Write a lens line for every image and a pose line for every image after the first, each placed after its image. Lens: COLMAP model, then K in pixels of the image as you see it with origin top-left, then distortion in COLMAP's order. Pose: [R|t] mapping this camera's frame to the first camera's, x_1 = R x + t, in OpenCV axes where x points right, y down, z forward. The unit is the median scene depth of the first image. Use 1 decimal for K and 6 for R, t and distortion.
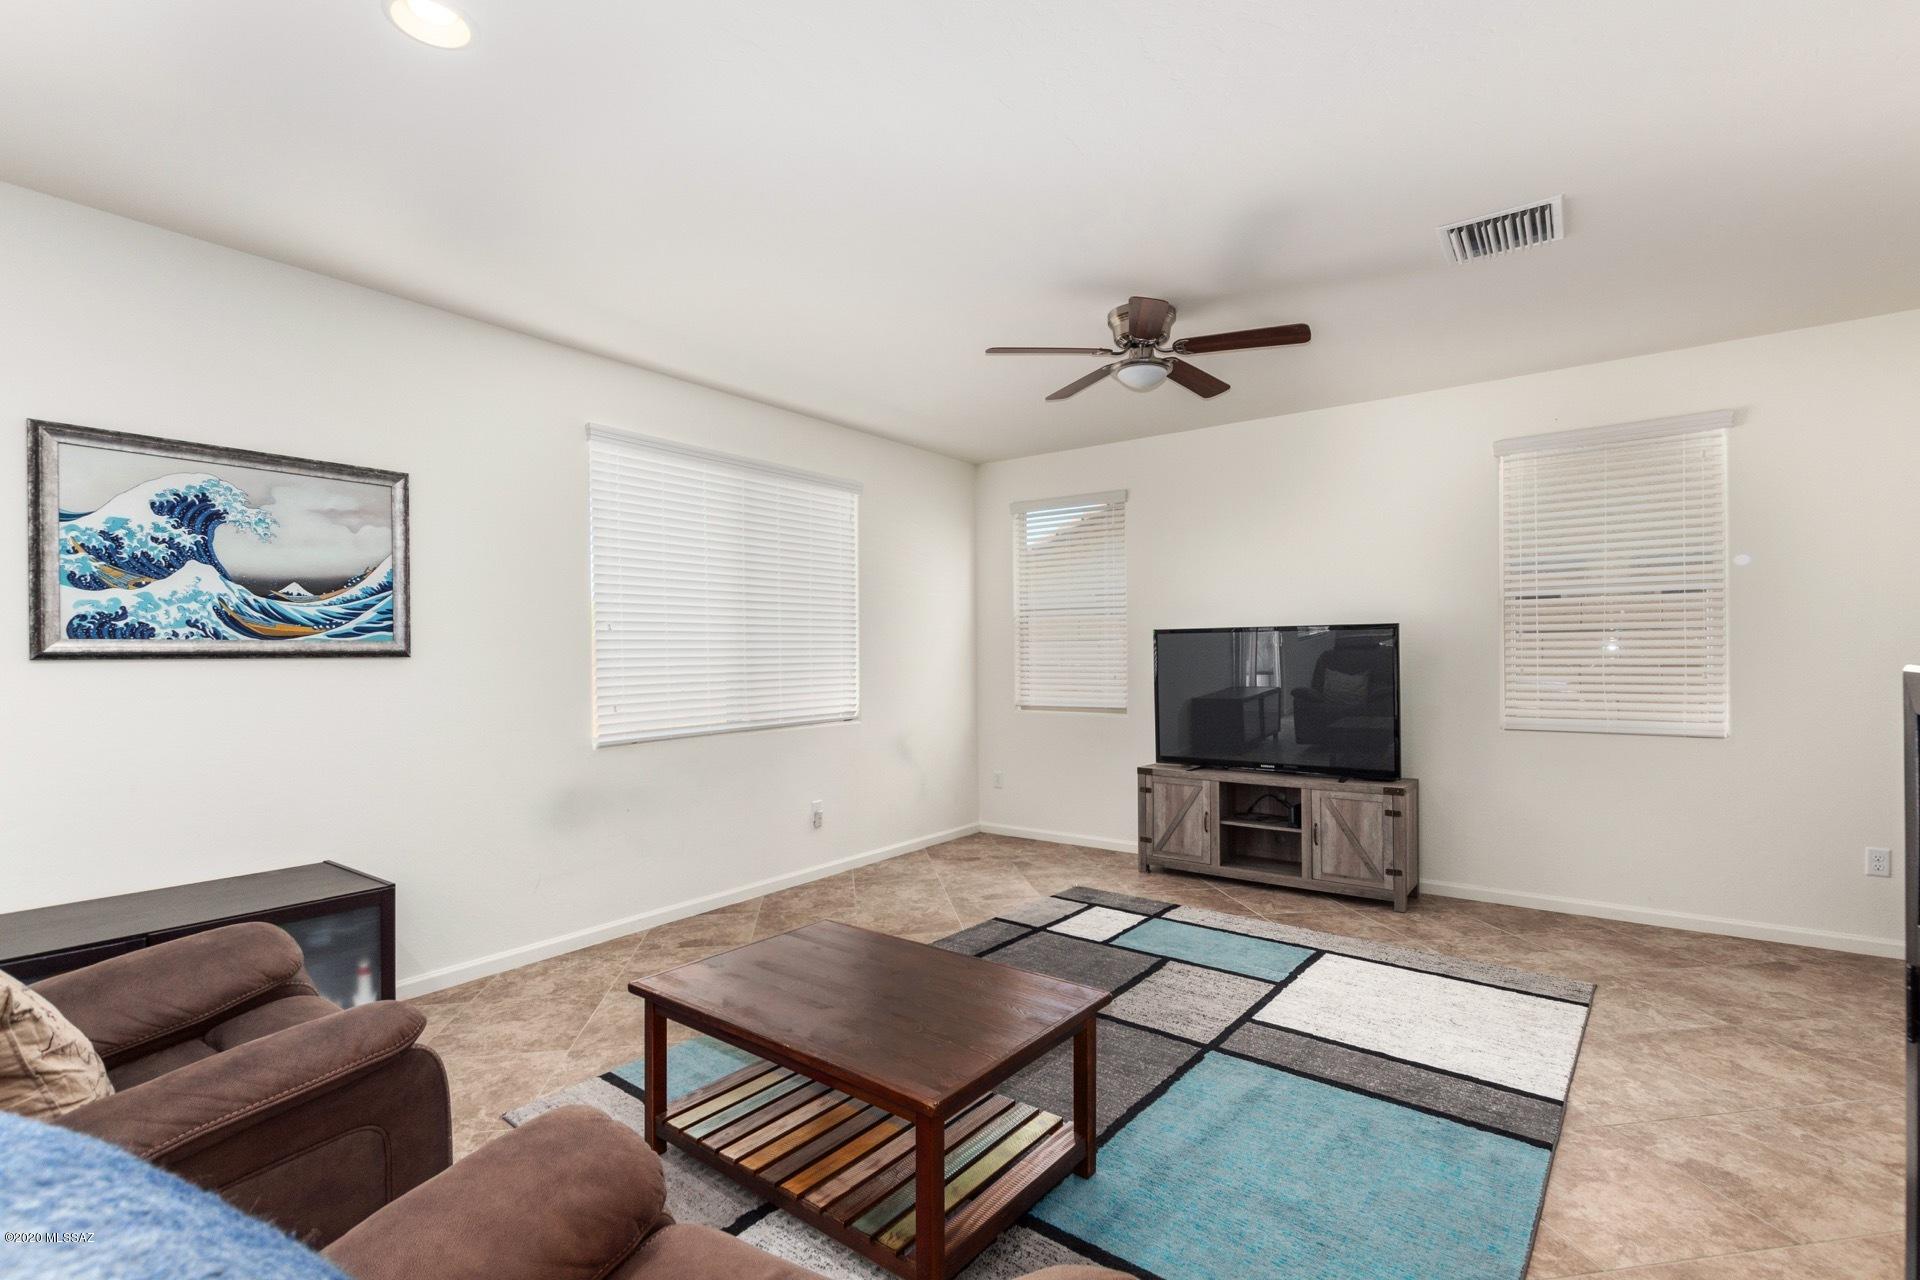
lens RADIAL K [[847.5, 0, 955.8], [0, 847.5, 660.1], [0, 0, 1]] dist [0.002183, -0.000250]
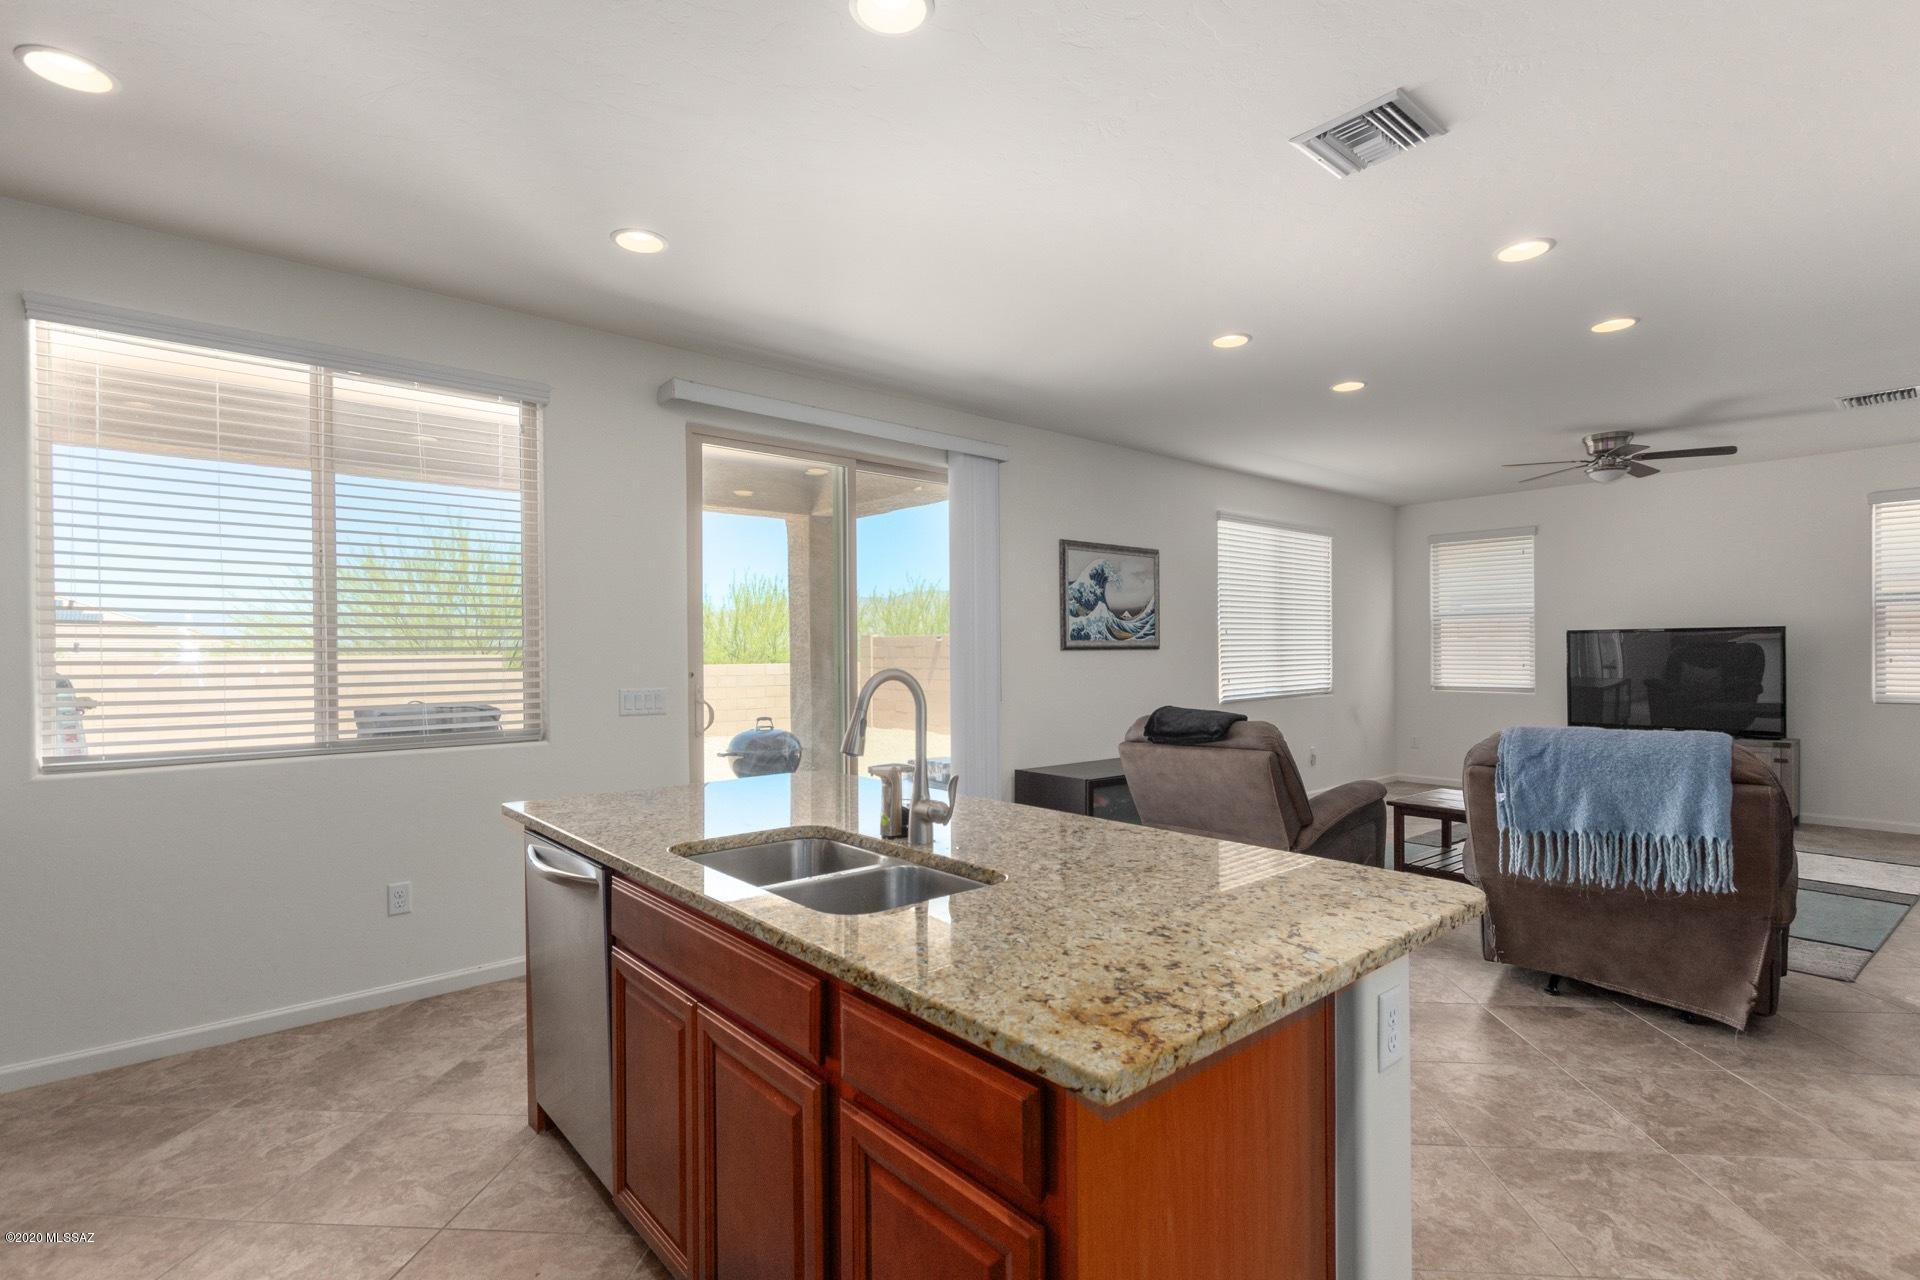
lens RADIAL K [[892.0, 0, 947.6], [0, 892.0, 659.6], [0, 0, 1]] dist [0.002191, -0.000594]
pose [[0.975477, 0.005091, -0.220041, -0.727784], [-0.003647, 0.999969, 0.006969, 0.007360], [0.220070, -0.005995, 0.975466, -1.078919]]
